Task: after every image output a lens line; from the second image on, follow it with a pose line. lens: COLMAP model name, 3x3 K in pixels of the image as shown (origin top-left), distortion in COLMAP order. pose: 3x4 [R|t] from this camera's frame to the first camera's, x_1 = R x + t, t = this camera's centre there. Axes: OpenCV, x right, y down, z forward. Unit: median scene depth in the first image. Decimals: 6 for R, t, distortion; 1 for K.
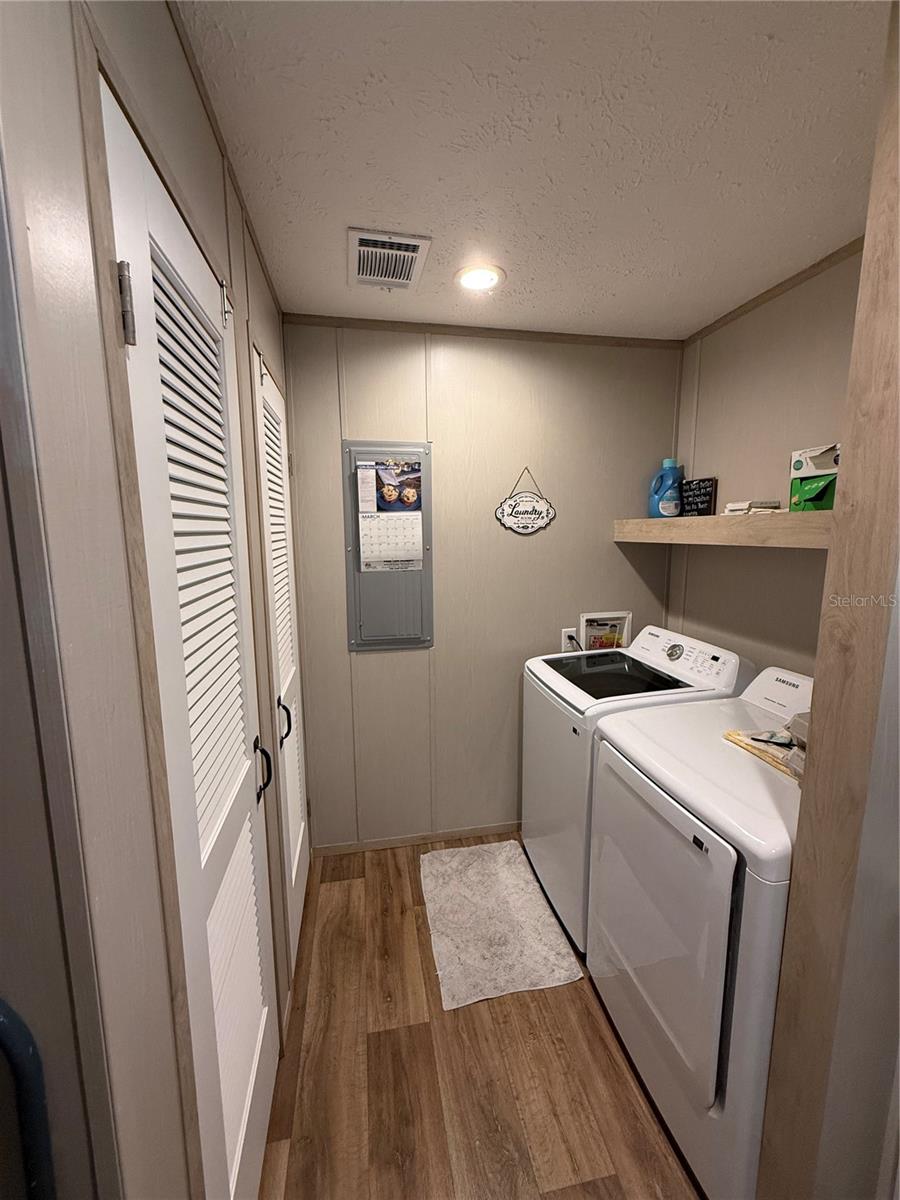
lens RADIAL K [[476.9, 0, 450.4], [0, 476.9, 602.7], [0, 0, 1]] dist [0.001137, -0.000167]
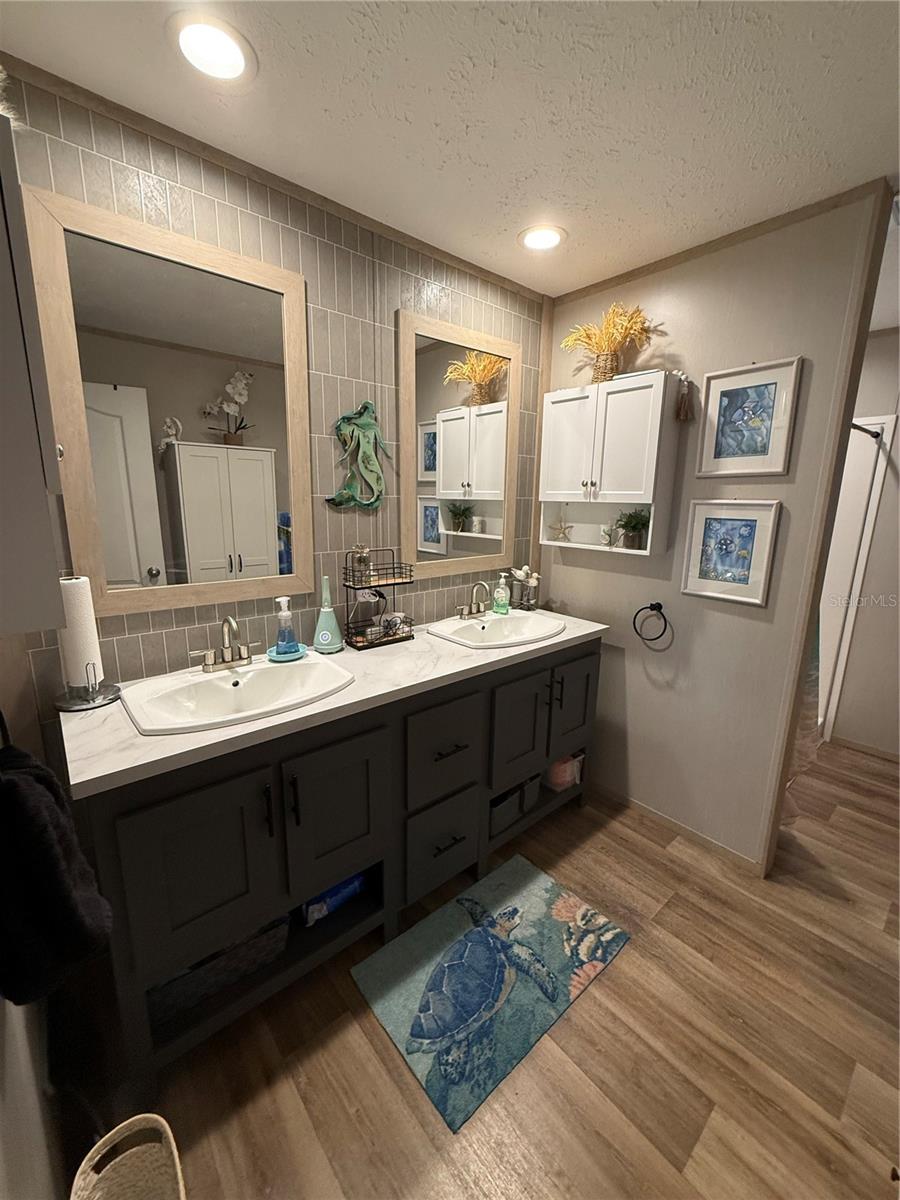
lens RADIAL K [[476.9, 0, 448.3], [0, 476.9, 599.1], [0, 0, 1]] dist [0.001137, -0.000167]
pose [[0.865091, -0.086417, 0.494116, -0.206678], [0.055801, 0.995514, 0.076412, -0.028355], [-0.498502, -0.038531, 0.866032, 0.487815]]
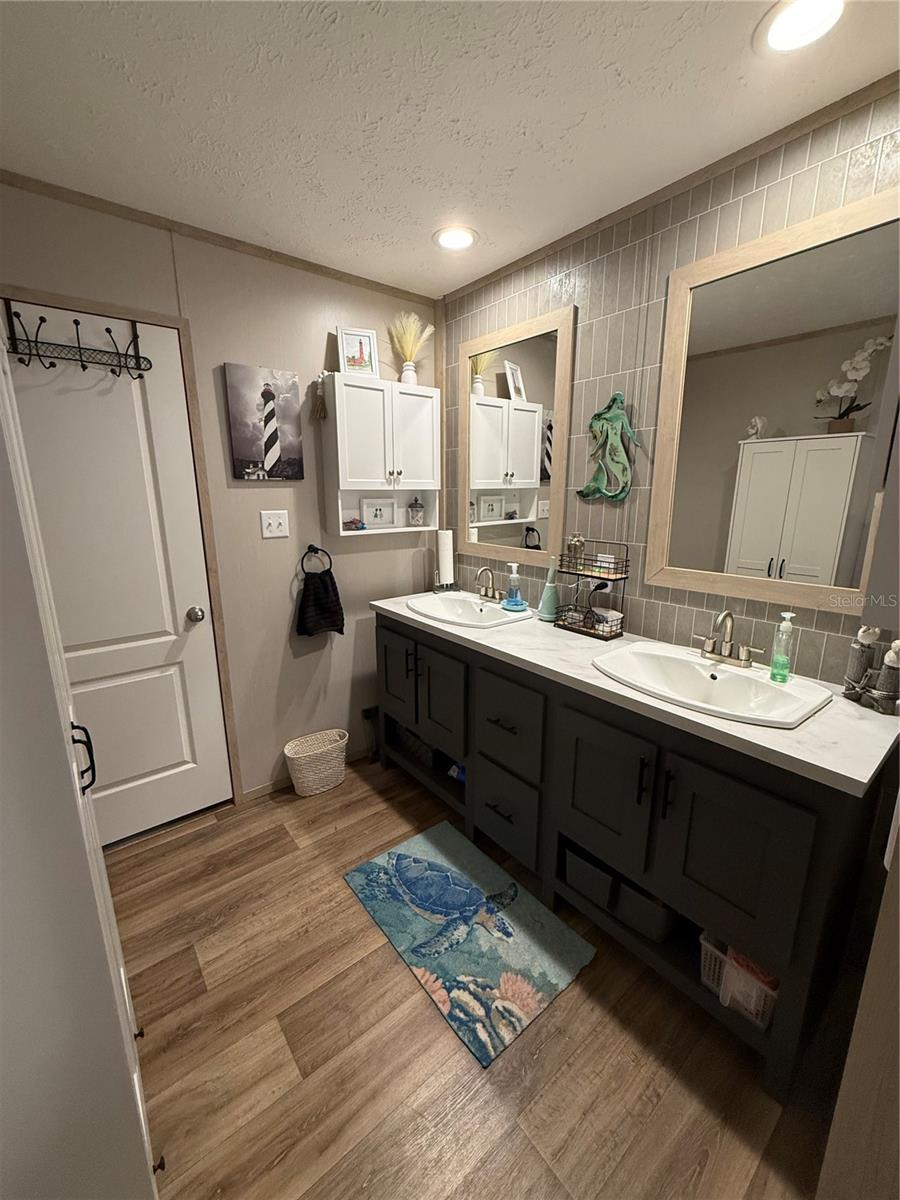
lens RADIAL K [[476.9, 0, 448.6], [0, 476.9, 597.7], [0, 0, 1]] dist [0.001137, -0.000167]
pose [[0.472954, 0.199932, -0.858104, 1.203288], [-0.133480, 0.978932, 0.154515, -0.068222], [0.870918, 0.041461, 0.489676, 0.715475]]
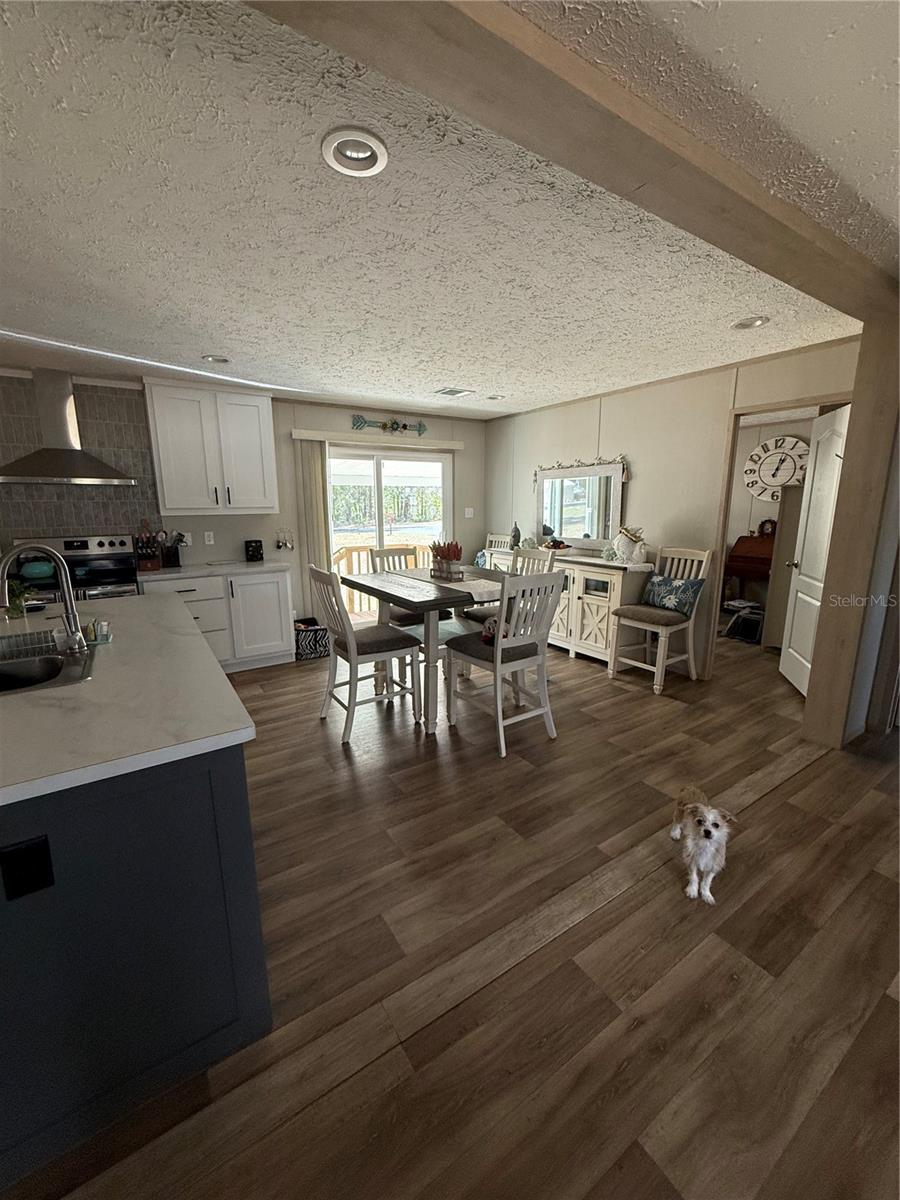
lens RADIAL K [[476.9, 0, 448.0], [0, 476.9, 597.4], [0, 0, 1]] dist [0.001137, -0.000167]
pose [[-0.381982, -0.167824, 0.908804, -0.700284], [0.143300, 0.960724, 0.237643, -0.199199], [-0.912992, 0.221007, -0.342930, 1.832959]]
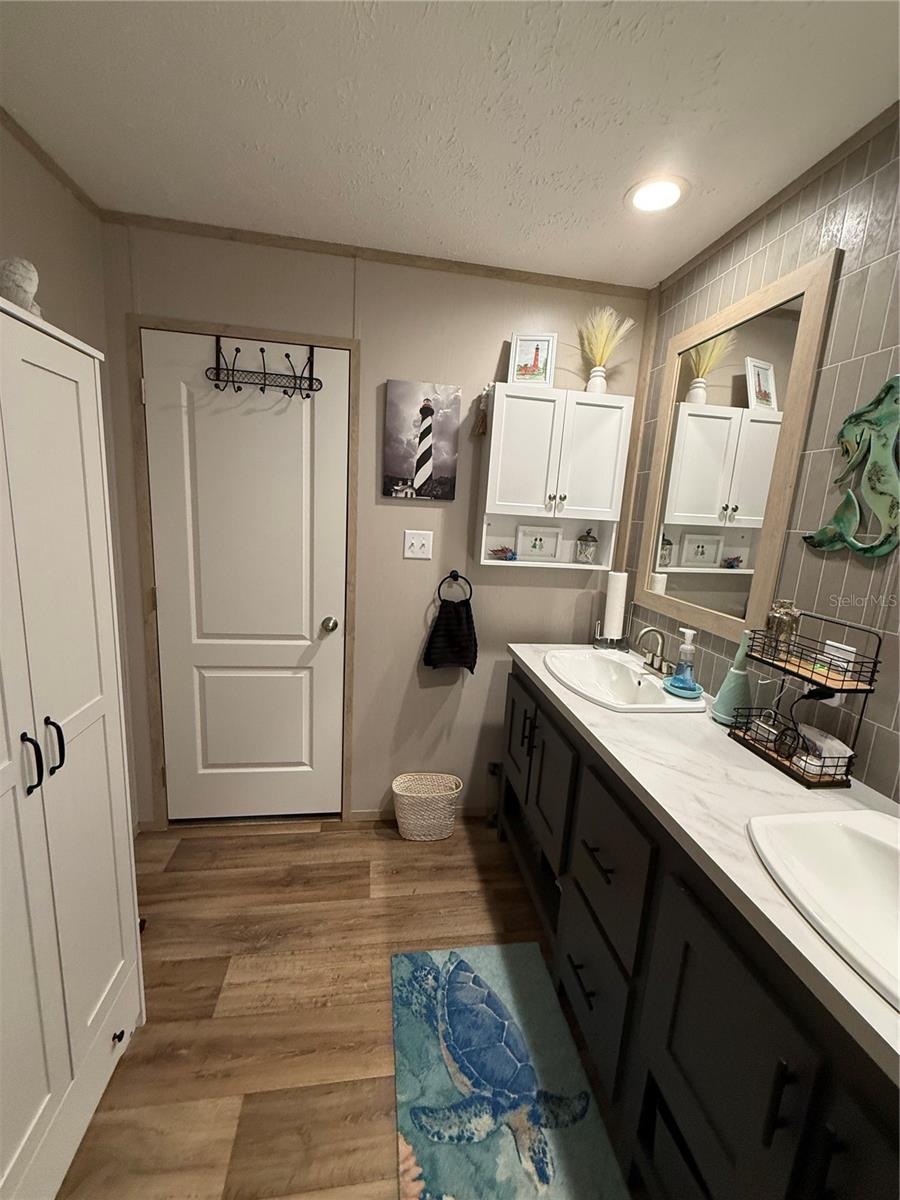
lens RADIAL K [[476.9, 0, 449.9], [0, 476.9, 598.4], [0, 0, 1]] dist [0.001137, -0.000167]
pose [[-0.028291, 0.187043, -0.981944, 1.039669], [-0.209636, 0.959382, 0.188785, -0.124968], [0.977370, 0.211192, 0.012069, 1.072940]]
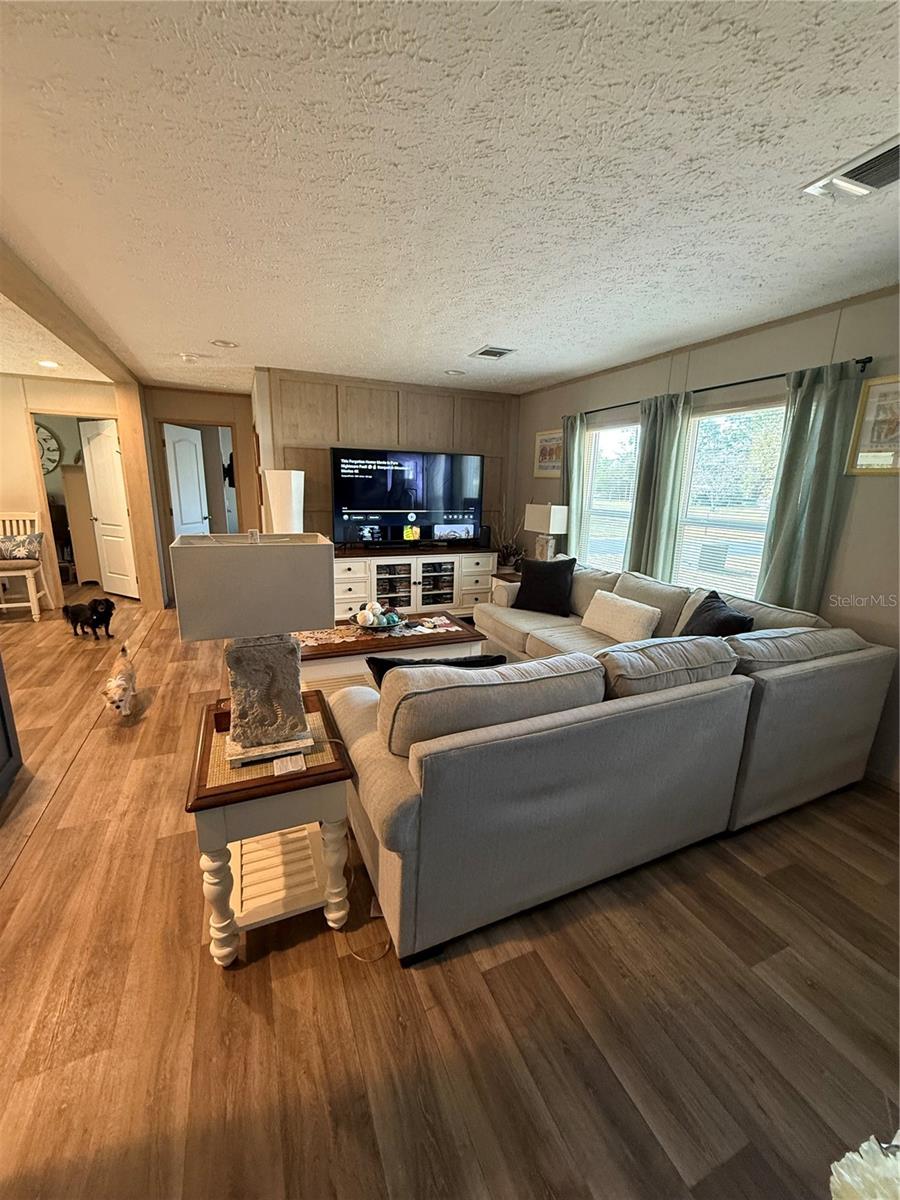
lens RADIAL K [[476.9, 0, 452.2], [0, 476.9, 600.4], [0, 0, 1]] dist [0.001137, -0.000167]
pose [[-0.973974, 0.037394, -0.223555, -1.010830], [-0.049651, 0.927146, 0.371397, -0.478402], [0.221156, 0.372831, -0.901159, 3.683089]]
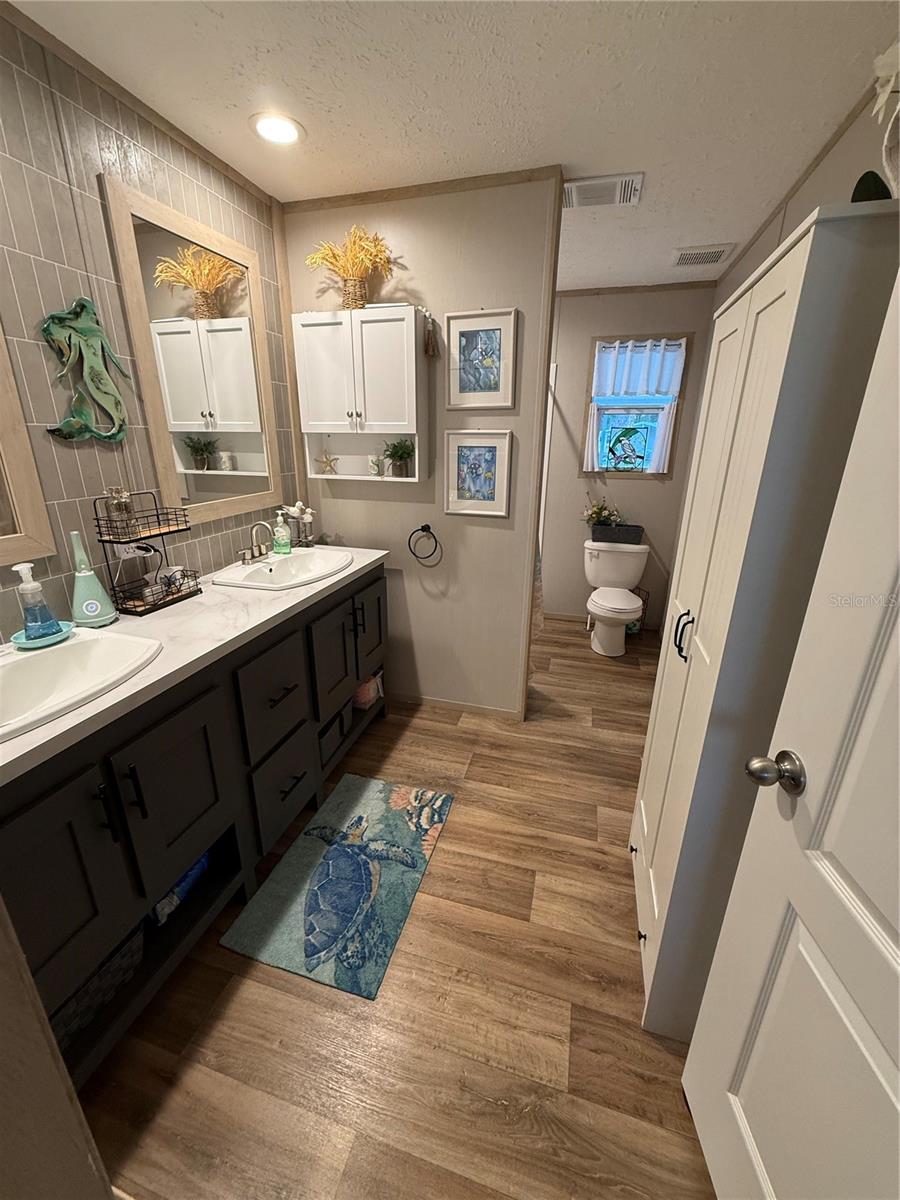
lens RADIAL K [[476.9, 0, 446.5], [0, 476.9, 598.8], [0, 0, 1]] dist [0.001137, -0.000167]
pose [[0.451670, -0.279276, 0.847348, -0.375405], [0.123747, 0.960175, 0.250501, -0.028596], [-0.883561, -0.008287, 0.468242, 0.592127]]
